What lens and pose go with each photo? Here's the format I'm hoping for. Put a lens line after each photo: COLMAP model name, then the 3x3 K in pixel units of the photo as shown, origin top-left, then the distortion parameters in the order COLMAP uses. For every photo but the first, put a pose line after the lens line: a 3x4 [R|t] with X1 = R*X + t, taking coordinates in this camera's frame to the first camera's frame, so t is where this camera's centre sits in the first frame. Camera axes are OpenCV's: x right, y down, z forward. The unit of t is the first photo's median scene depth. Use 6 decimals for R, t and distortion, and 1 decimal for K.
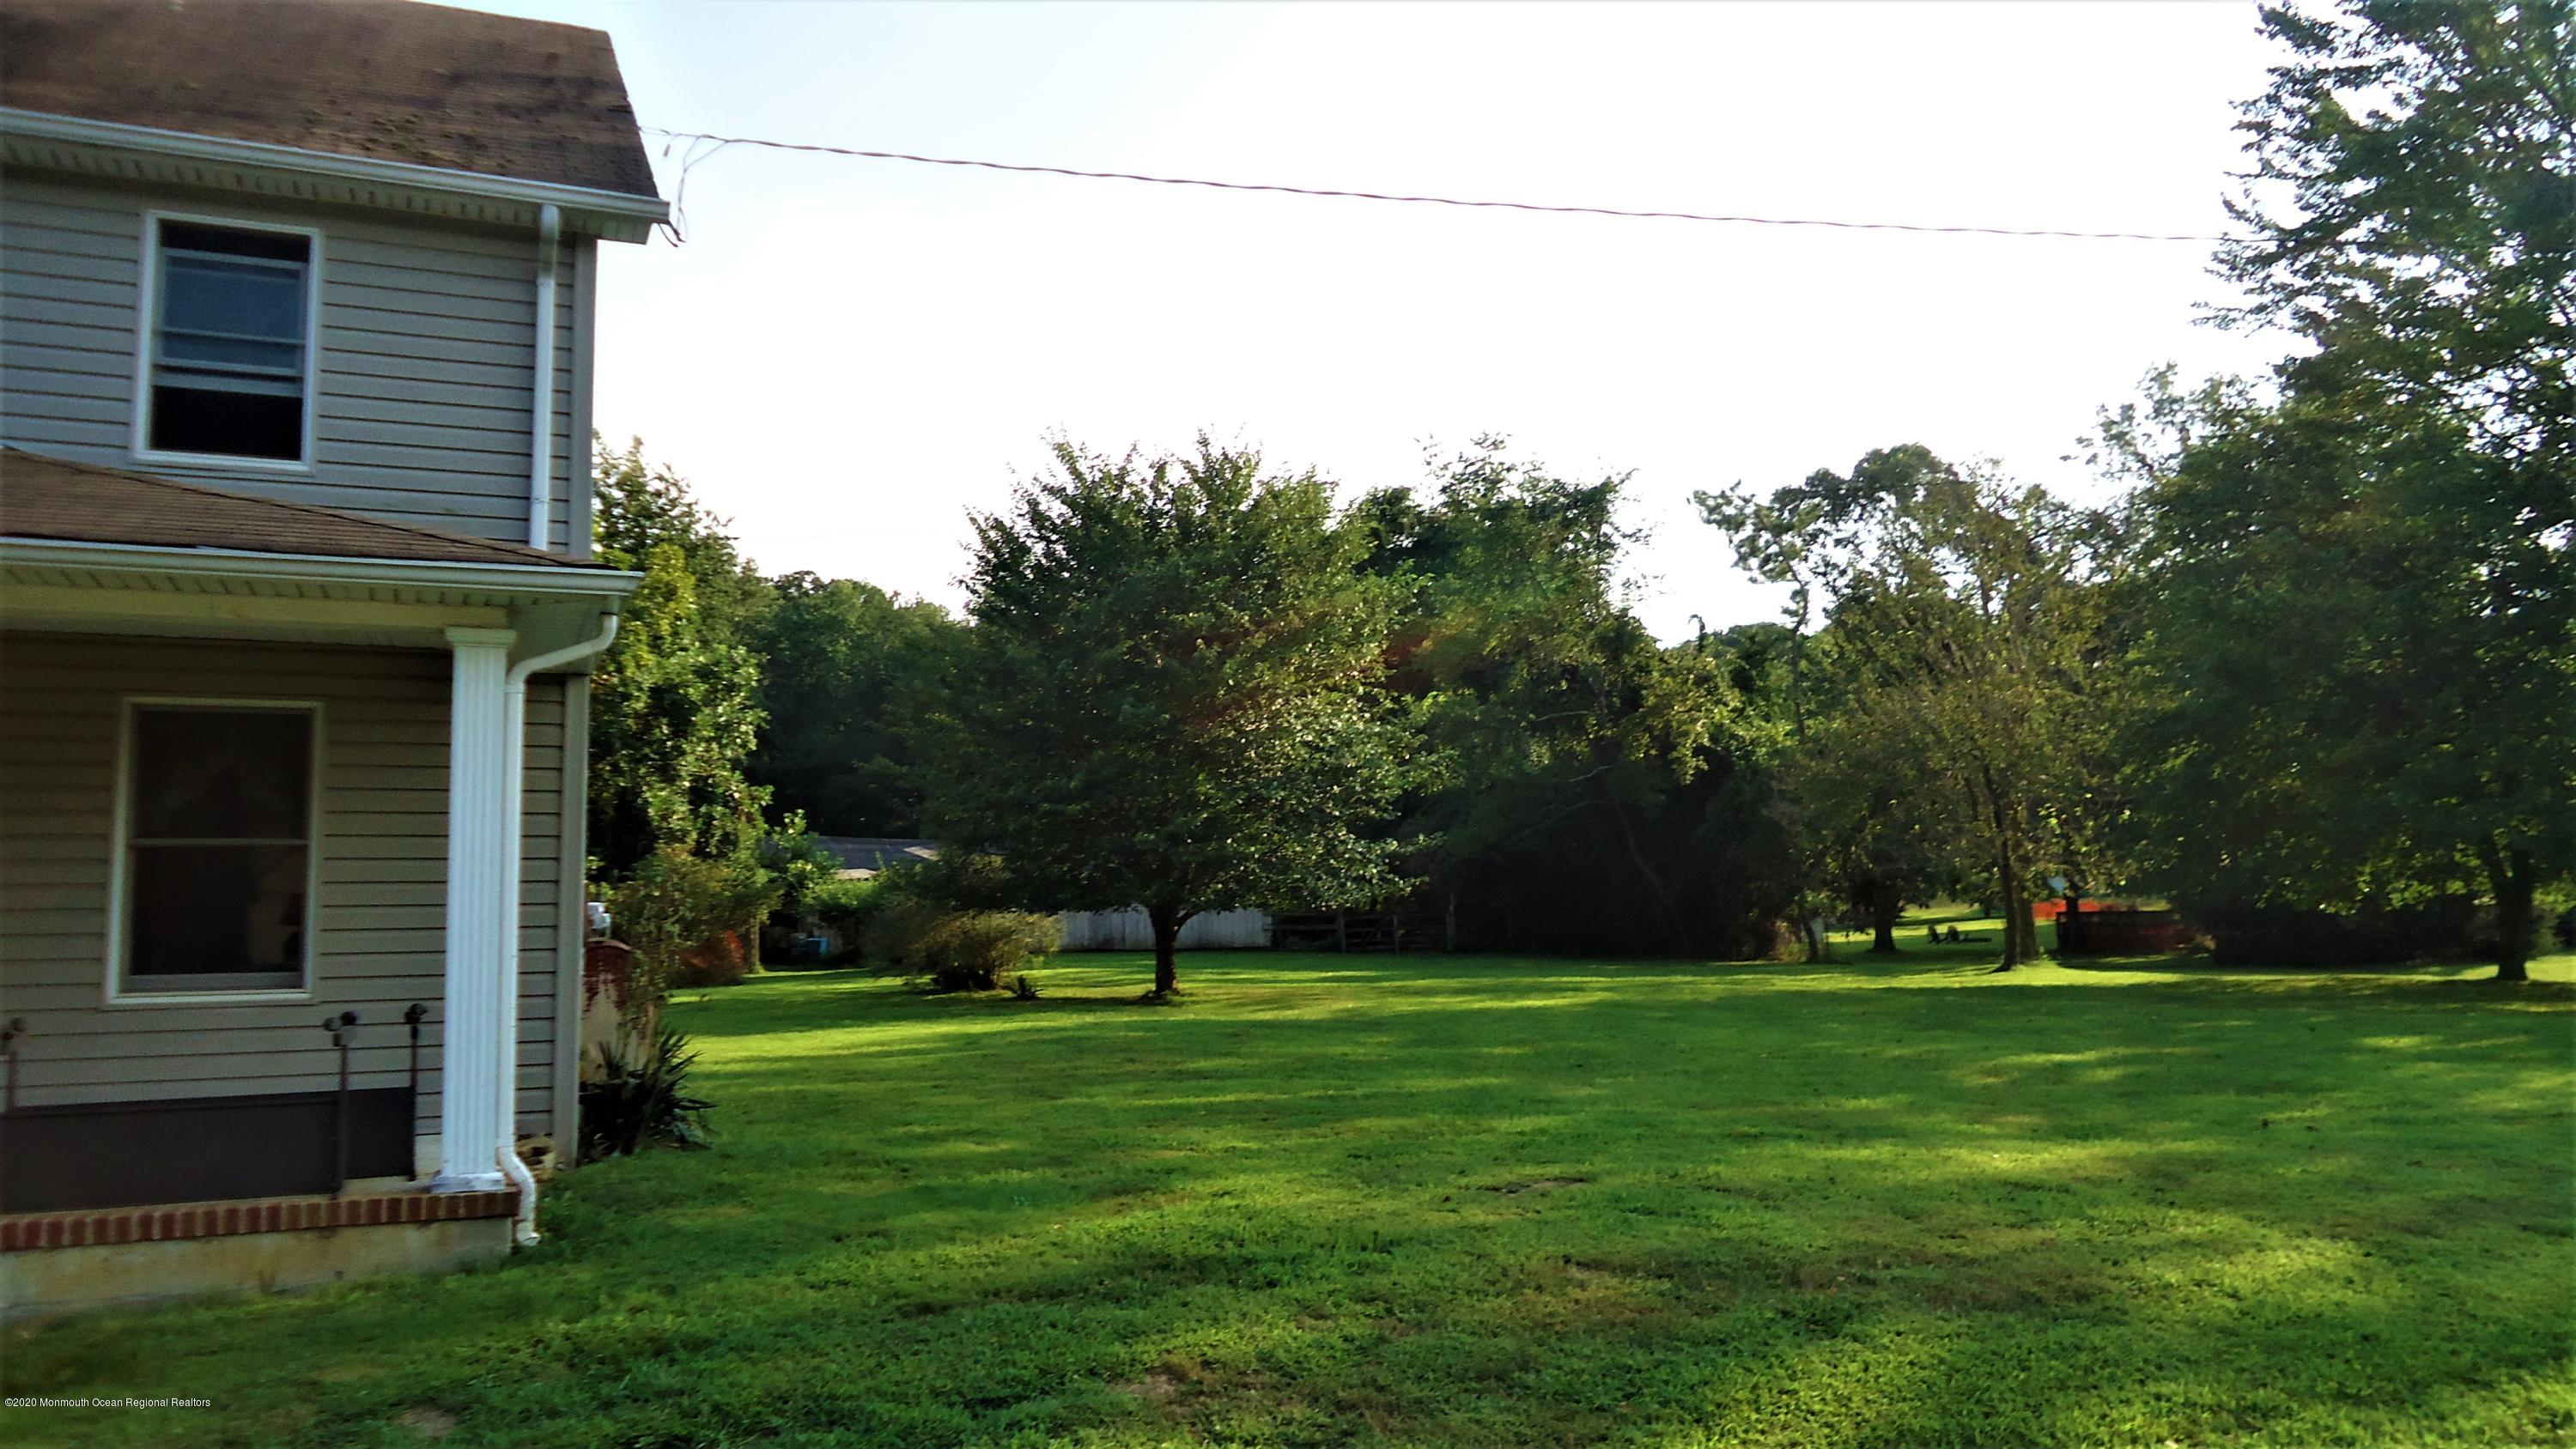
lens RADIAL K [[1859.1, 0, 1283.0], [0, 1859.1, 720.0], [0, 0, 1]] dist [-0.012392, 0.005396]
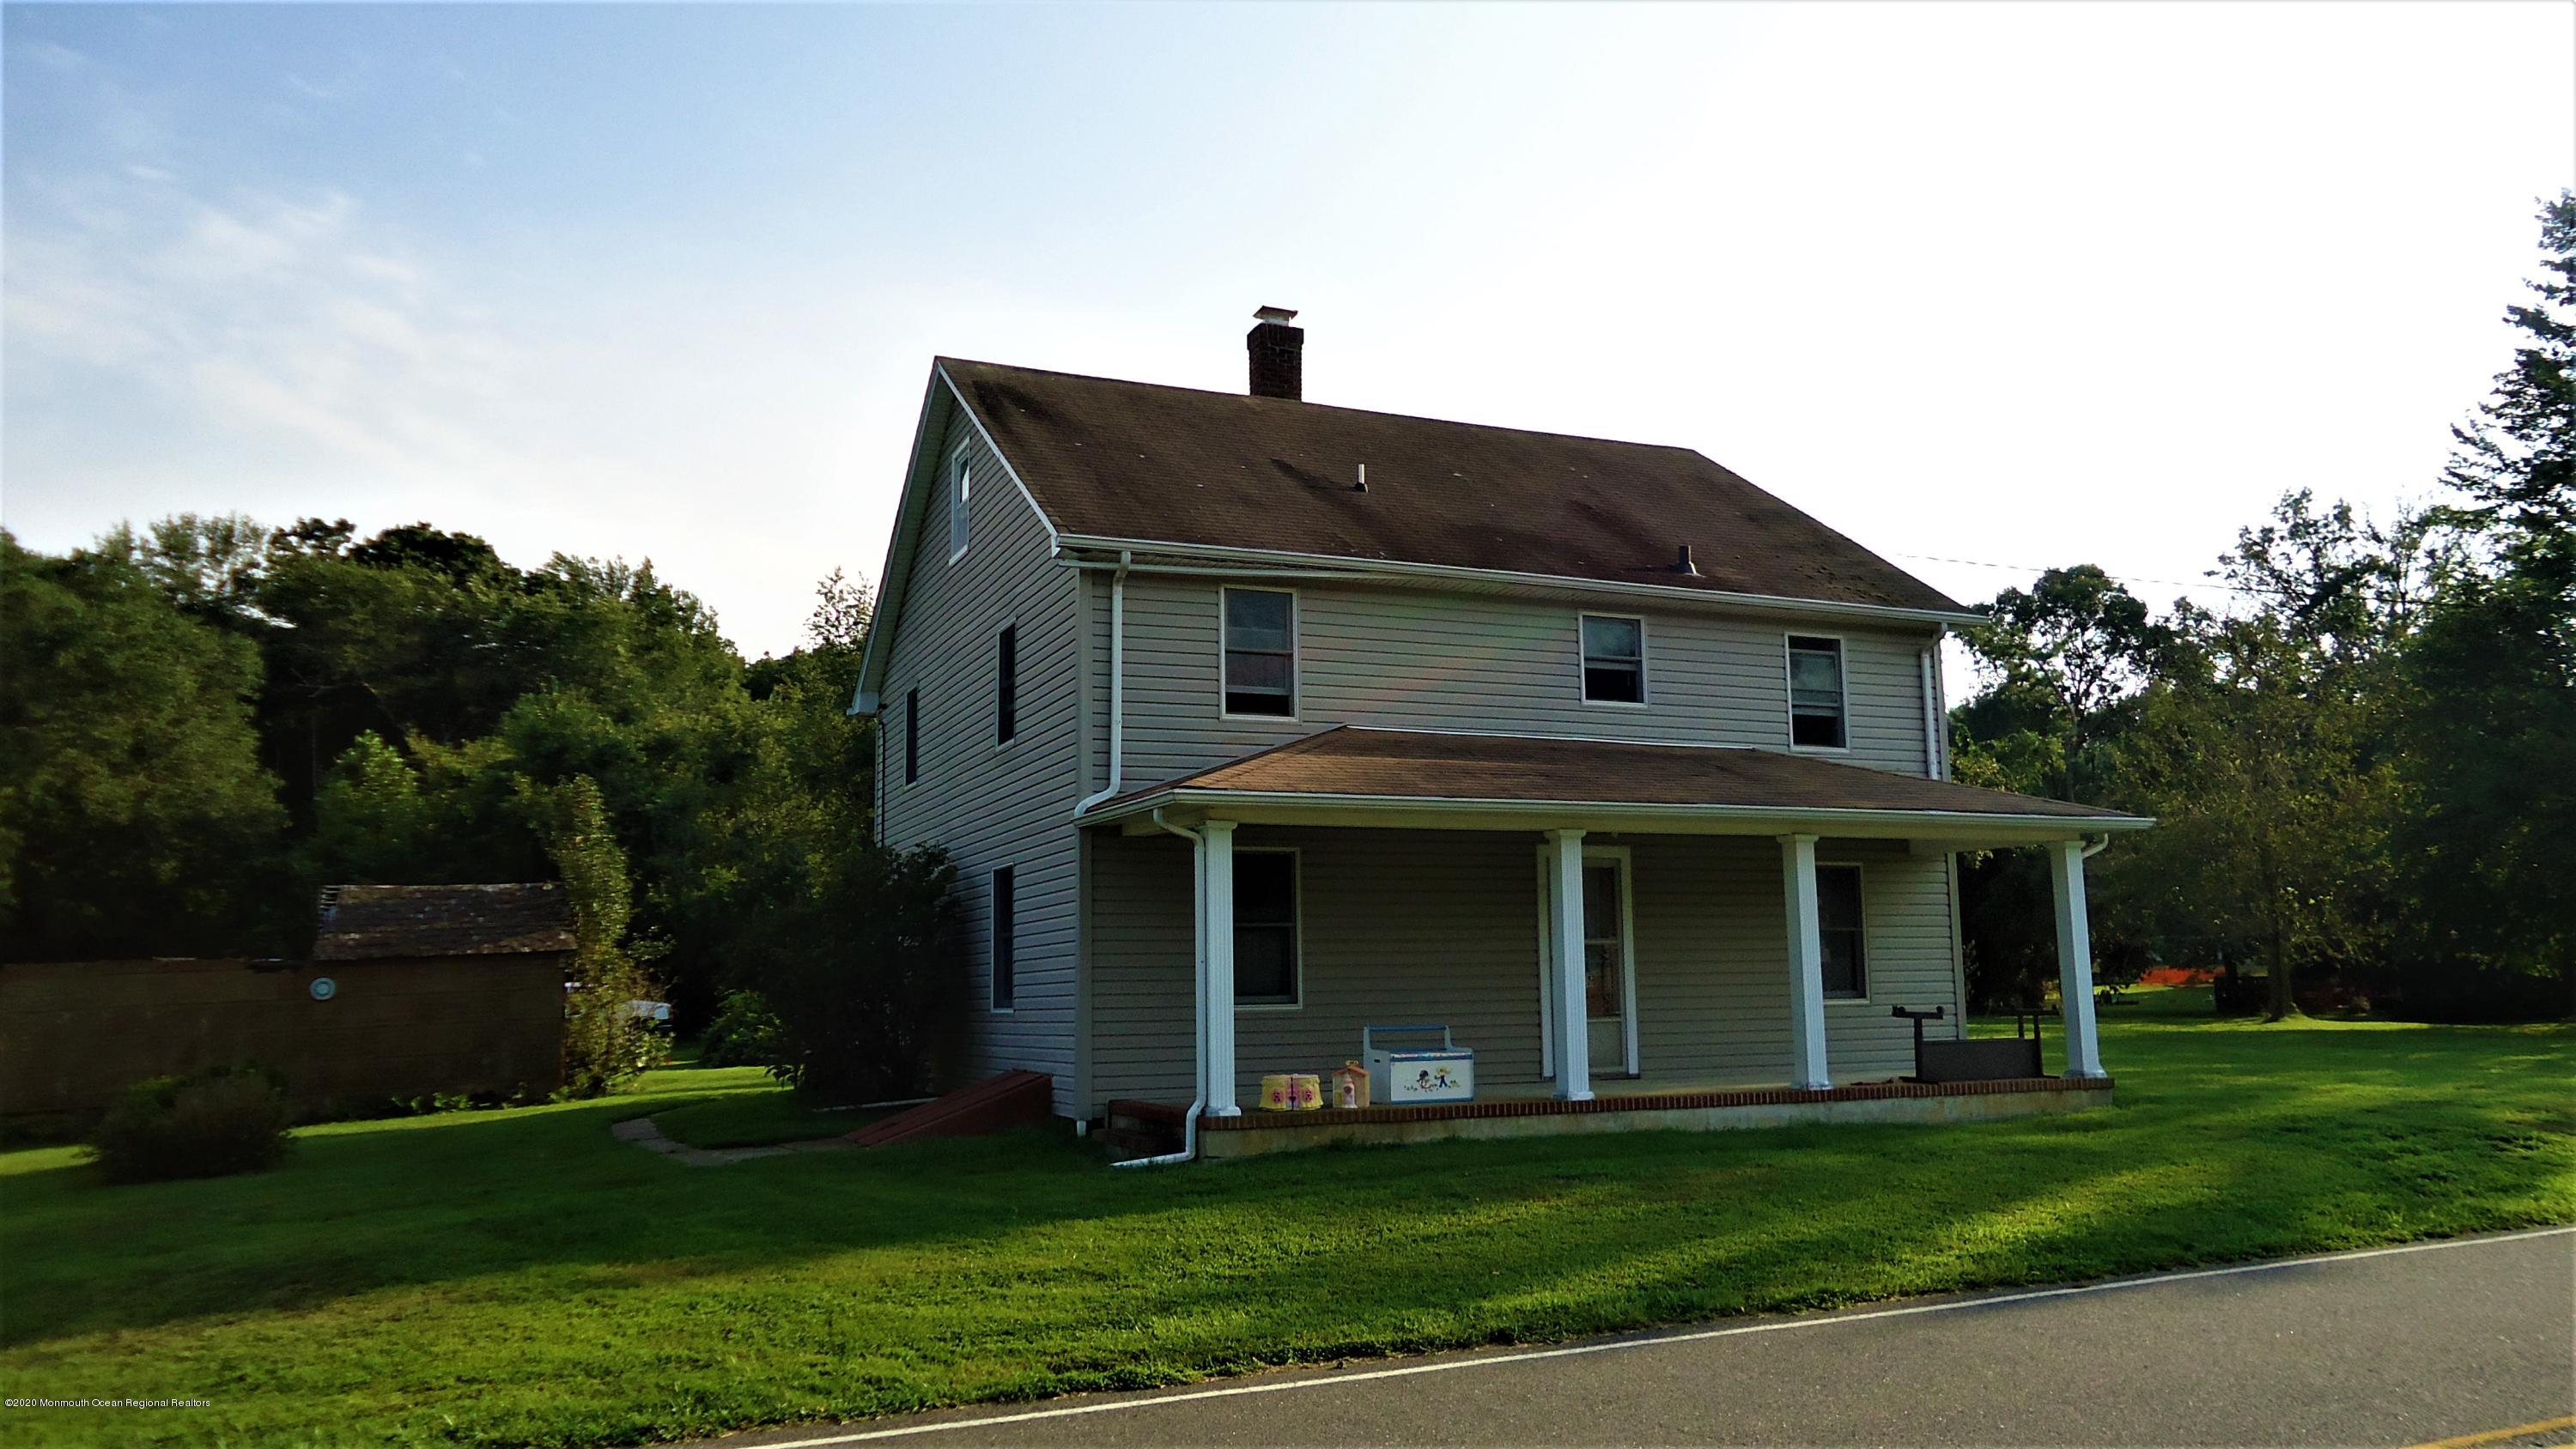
lens RADIAL K [[1866.0, 0, 1292.3], [0, 1866.0, 711.6], [0, 0, 1]] dist [-0.008637, -0.004667]
pose [[0.999997, 0.001495, -0.001896, -0.363638], [-0.001569, 0.999212, -0.039649, -0.030191], [0.001835, 0.039652, 0.999212, -0.353780]]
